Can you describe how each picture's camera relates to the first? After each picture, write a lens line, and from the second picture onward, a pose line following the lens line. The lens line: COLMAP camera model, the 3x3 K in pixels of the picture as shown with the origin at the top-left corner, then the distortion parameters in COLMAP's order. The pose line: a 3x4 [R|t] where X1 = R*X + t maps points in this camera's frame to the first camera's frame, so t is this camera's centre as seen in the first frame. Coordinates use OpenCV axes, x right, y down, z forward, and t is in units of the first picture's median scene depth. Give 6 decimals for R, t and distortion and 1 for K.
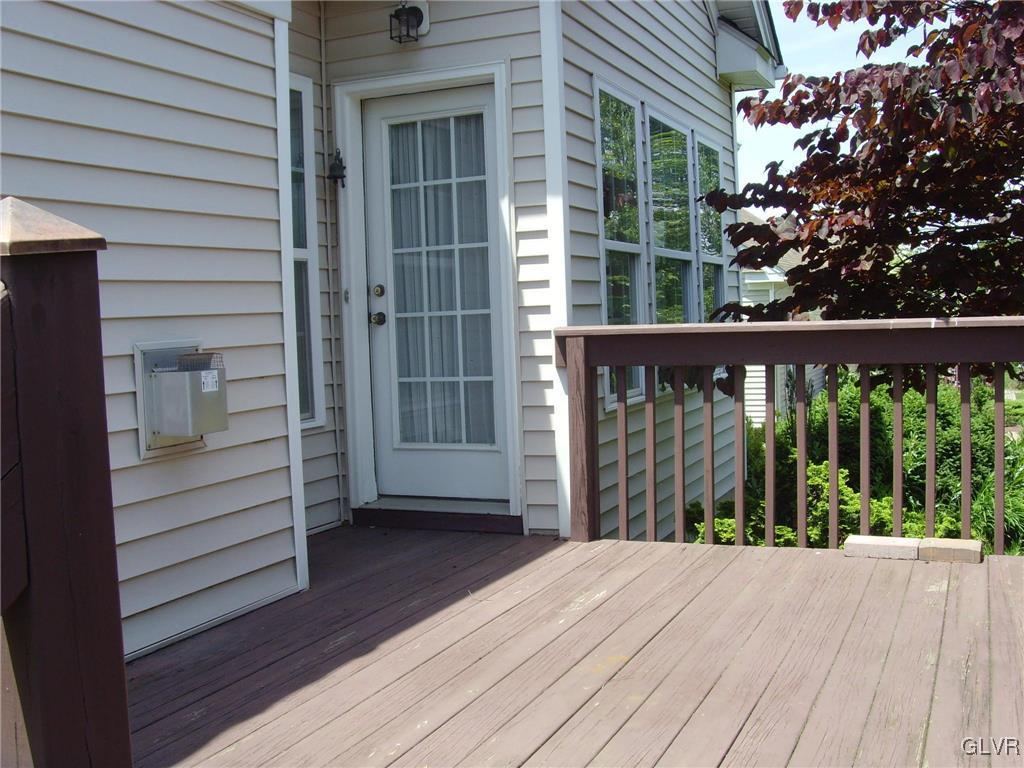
lens RADIAL K [[1123.8, 0, 512.0], [0, 1123.8, 384.0], [0, 0, 1]] dist [-0.150599, 0.006740]
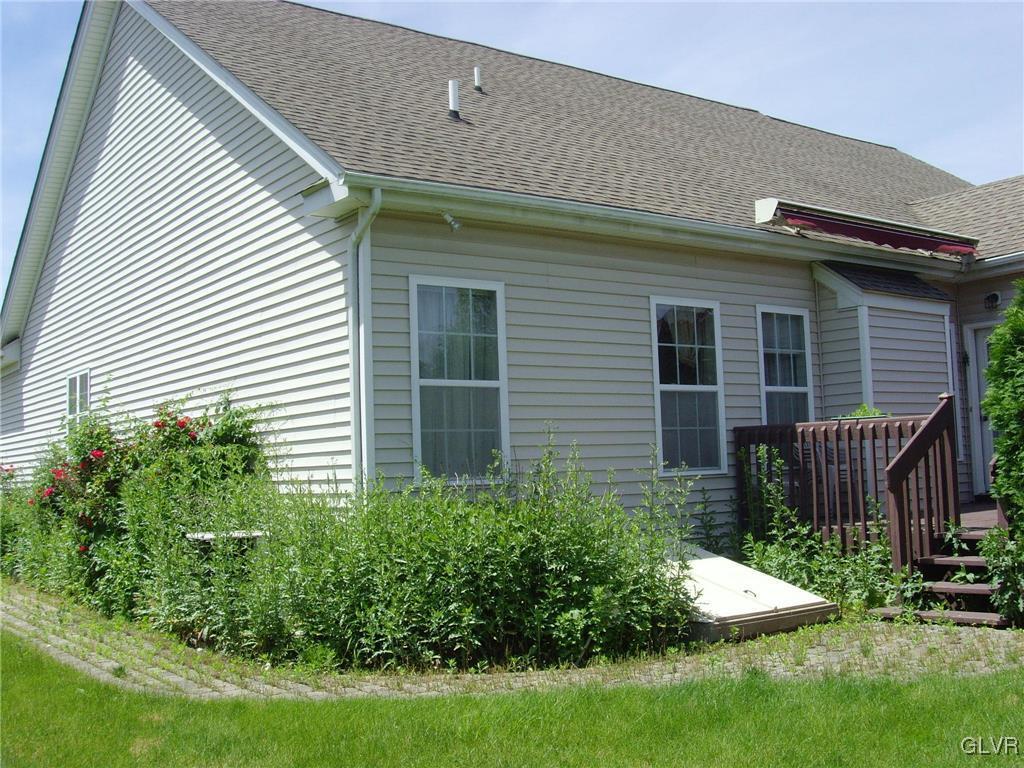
lens RADIAL K [[1123.8, 0, 512.0], [0, 1123.8, 384.0], [0, 0, 1]] dist [-0.150599, 0.006740]
pose [[0.861206, -0.037168, -0.506895, 0.219190], [-0.028975, 0.992110, -0.121974, 0.201326], [0.507429, 0.119732, 0.853335, -1.682827]]
